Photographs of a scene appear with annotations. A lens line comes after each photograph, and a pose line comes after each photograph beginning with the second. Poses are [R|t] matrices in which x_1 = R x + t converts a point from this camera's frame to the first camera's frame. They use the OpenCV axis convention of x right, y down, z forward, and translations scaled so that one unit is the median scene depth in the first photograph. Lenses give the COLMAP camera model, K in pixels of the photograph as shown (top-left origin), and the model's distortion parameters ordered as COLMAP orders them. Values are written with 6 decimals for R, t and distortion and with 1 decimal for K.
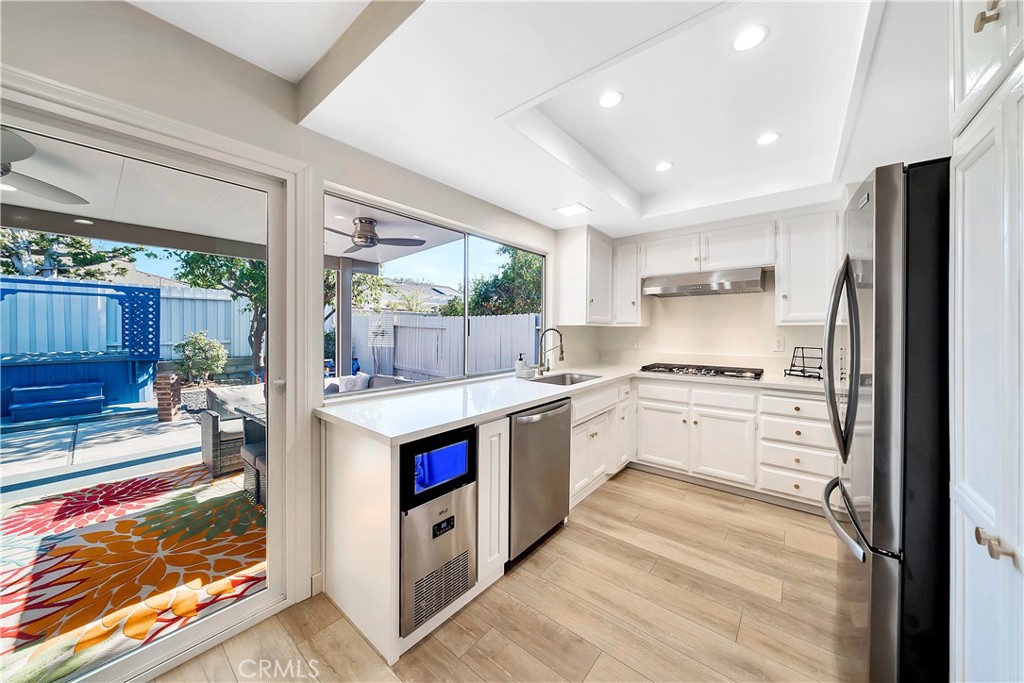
lens RADIAL K [[355.2, 0, 511.5], [0, 355.2, 334.1], [0, 0, 1]] dist [-0.002991, 0.000021]
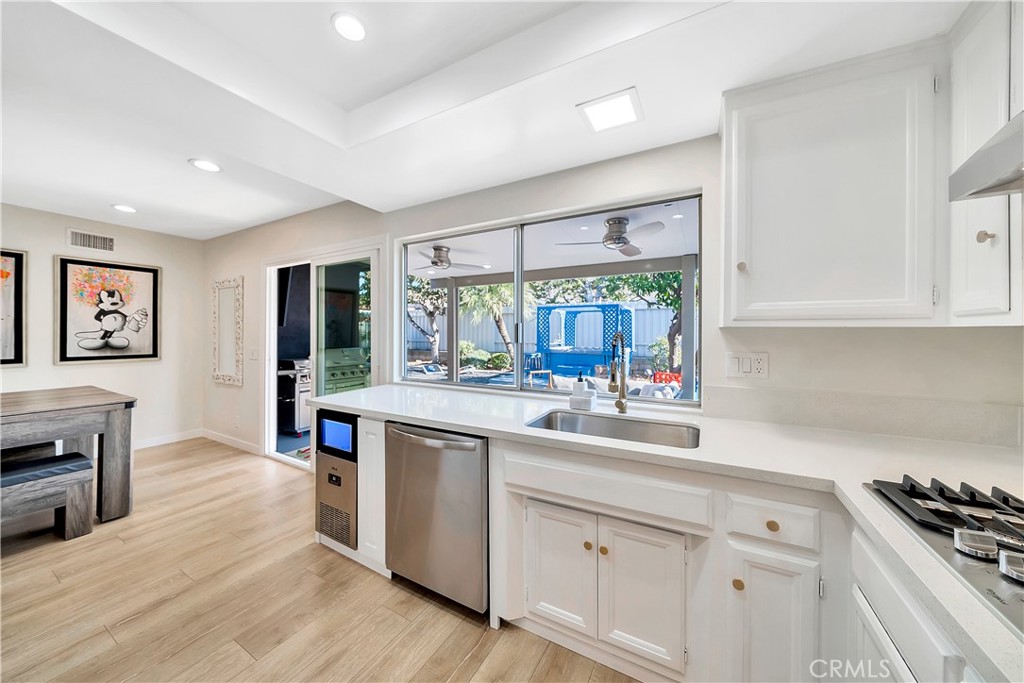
lens RADIAL K [[355.2, 0, 509.4], [0, 355.2, 335.4], [0, 0, 1]] dist [-0.002991, 0.000021]
pose [[0.167341, 0.005949, -0.985881, 1.039443], [-0.011428, 0.999926, 0.004094, -0.021419], [0.985833, 0.010582, 0.167397, 1.175773]]
